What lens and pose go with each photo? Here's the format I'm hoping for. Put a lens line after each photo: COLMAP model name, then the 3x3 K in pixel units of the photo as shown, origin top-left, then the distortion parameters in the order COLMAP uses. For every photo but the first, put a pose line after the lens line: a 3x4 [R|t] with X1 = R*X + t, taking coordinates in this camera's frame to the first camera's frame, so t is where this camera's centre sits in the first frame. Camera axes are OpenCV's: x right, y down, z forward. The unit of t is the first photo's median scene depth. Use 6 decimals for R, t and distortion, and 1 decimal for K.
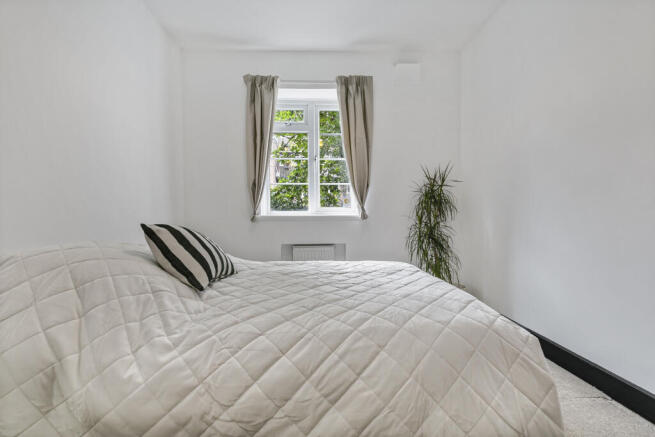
lens RADIAL K [[307.3, 0, 327.4], [0, 307.3, 219.2], [0, 0, 1]] dist [0.002847, -0.001926]
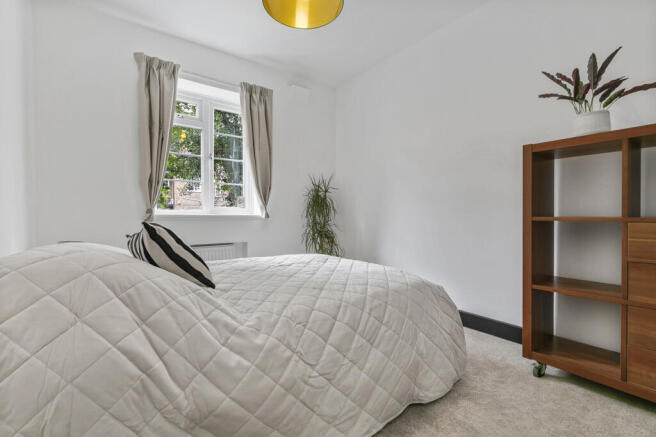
lens RADIAL K [[307.8, 0, 327.7], [0, 307.8, 218.1], [0, 0, 1]] dist [0.002847, -0.001926]
pose [[0.813087, 0.003749, 0.582130, -0.340851], [-0.001255, 0.999988, -0.004687, 0.003105], [-0.582141, 0.003081, 0.813082, -0.019913]]
